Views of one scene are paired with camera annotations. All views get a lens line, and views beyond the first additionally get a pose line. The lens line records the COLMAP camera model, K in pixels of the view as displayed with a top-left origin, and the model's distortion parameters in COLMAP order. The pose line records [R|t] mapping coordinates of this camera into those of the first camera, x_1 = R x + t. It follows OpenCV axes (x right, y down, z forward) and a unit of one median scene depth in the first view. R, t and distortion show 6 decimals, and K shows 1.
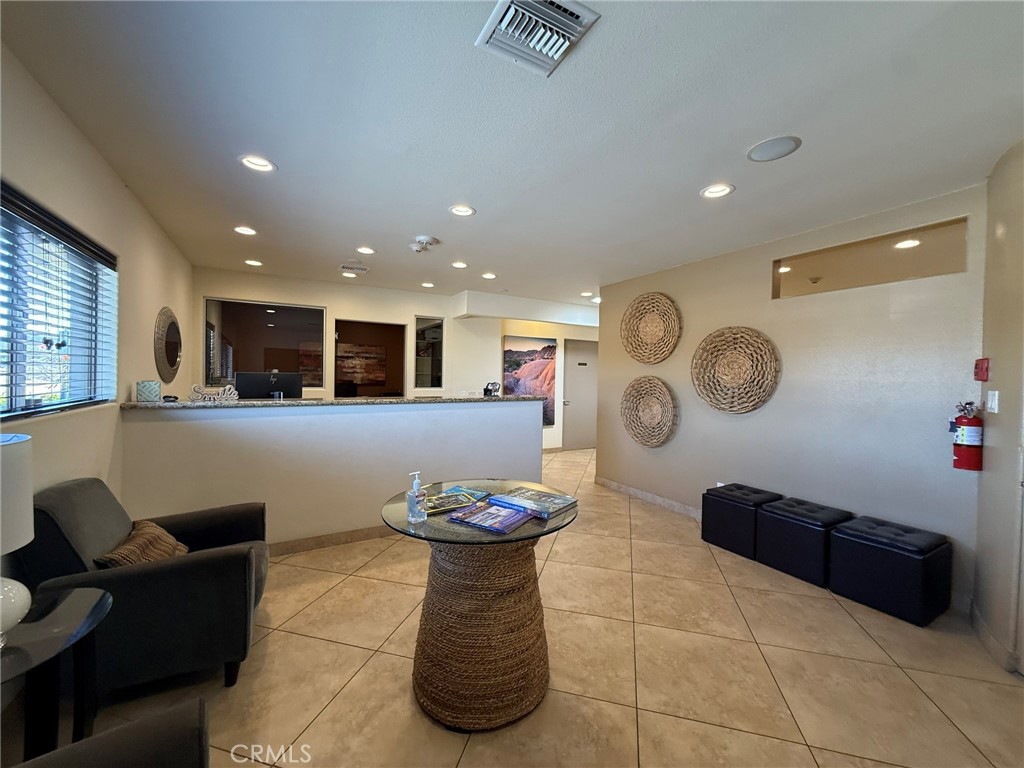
lens RADIAL K [[407.9, 0, 516.0], [0, 407.9, 383.5], [0, 0, 1]] dist [-0.001782, 0.001064]
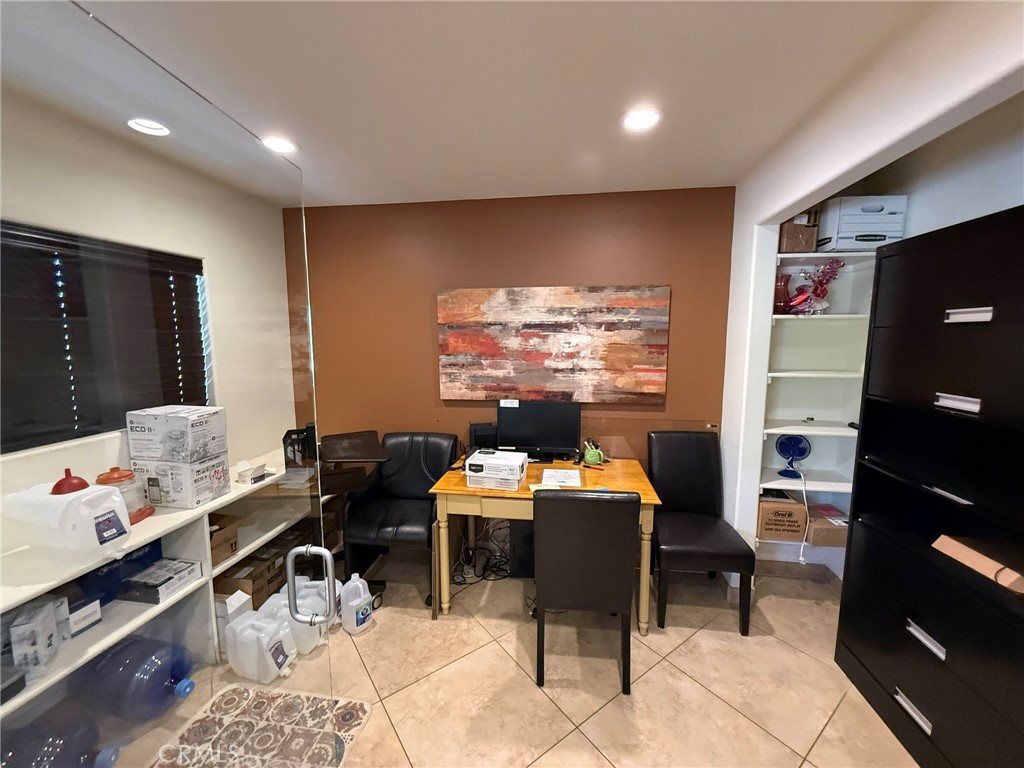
lens RADIAL K [[407.9, 0, 514.4], [0, 407.9, 384.9], [0, 0, 1]] dist [-0.001782, 0.001064]
pose [[0.787539, 0.052911, -0.613989, -0.538848], [0.001605, 0.996128, 0.087901, -0.108156], [0.616262, -0.070211, 0.784405, 1.673361]]
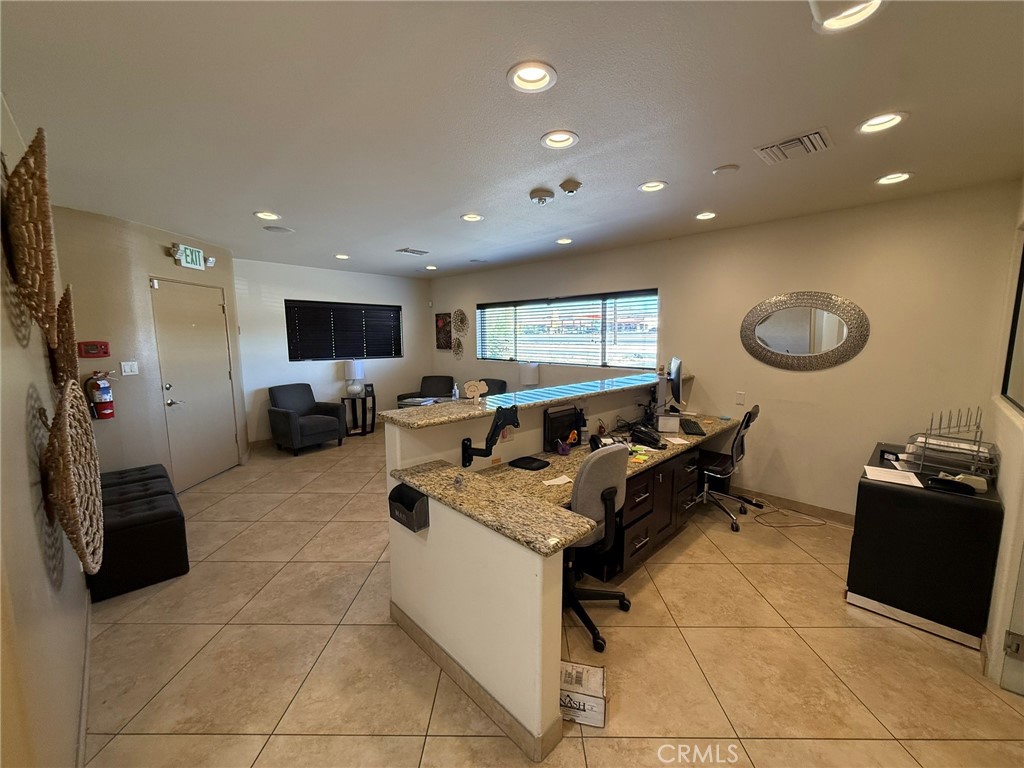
lens RADIAL K [[407.9, 0, 517.9], [0, 407.9, 389.1], [0, 0, 1]] dist [-0.001782, 0.001064]
pose [[-0.965825, 0.021331, -0.258317, 0.042416], [-0.018463, 0.988415, 0.150650, -0.099100], [0.258538, 0.150271, -0.954242, 1.923795]]
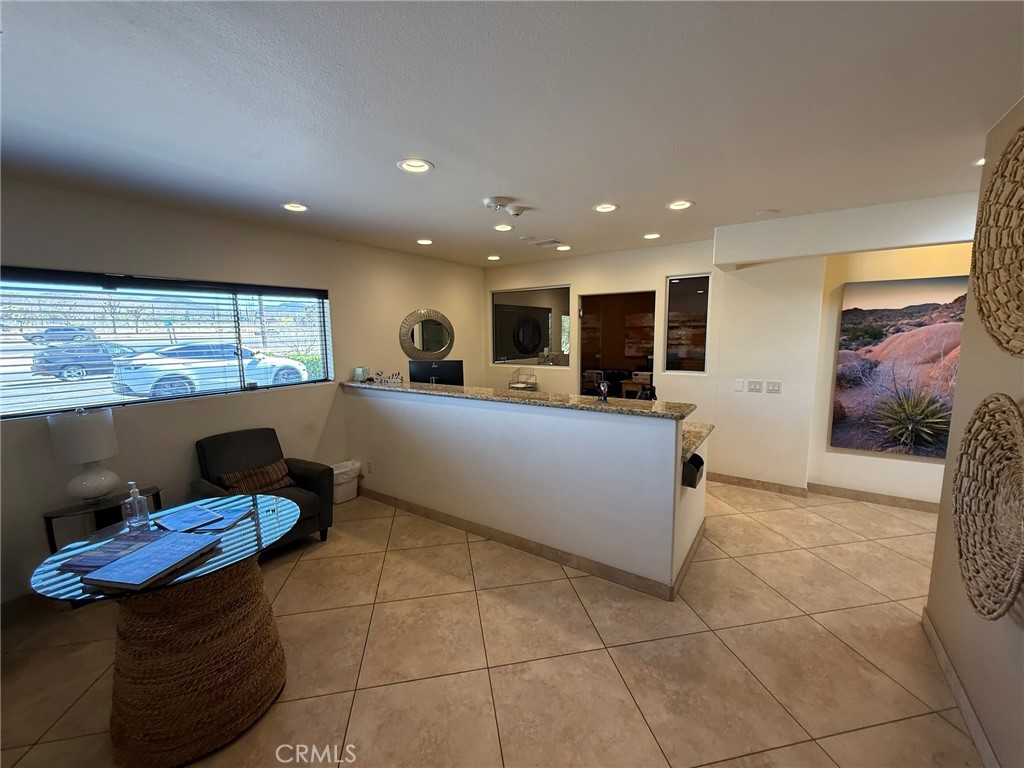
lens RADIAL K [[407.9, 0, 514.9], [0, 407.9, 384.3], [0, 0, 1]] dist [-0.001782, 0.001064]
pose [[0.439158, 0.091817, -0.893705, 0.580803], [0.002753, 0.994622, 0.103538, -0.081054], [0.898405, -0.047930, 0.436544, 0.704141]]
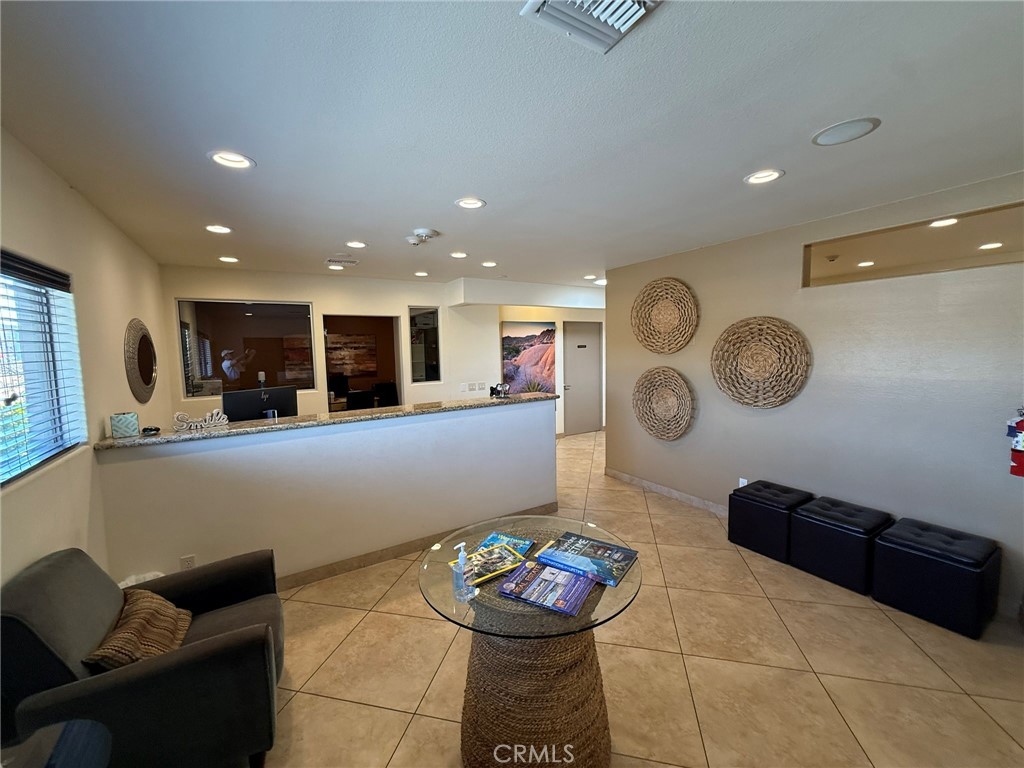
lens RADIAL K [[407.9, 0, 515.8], [0, 407.9, 383.4], [0, 0, 1]] dist [-0.001782, 0.001064]
pose [[0.998567, -0.041923, 0.033268, -0.068962], [0.039454, 0.996646, 0.071701, -0.083036], [-0.036162, -0.070286, 0.996871, 0.080551]]
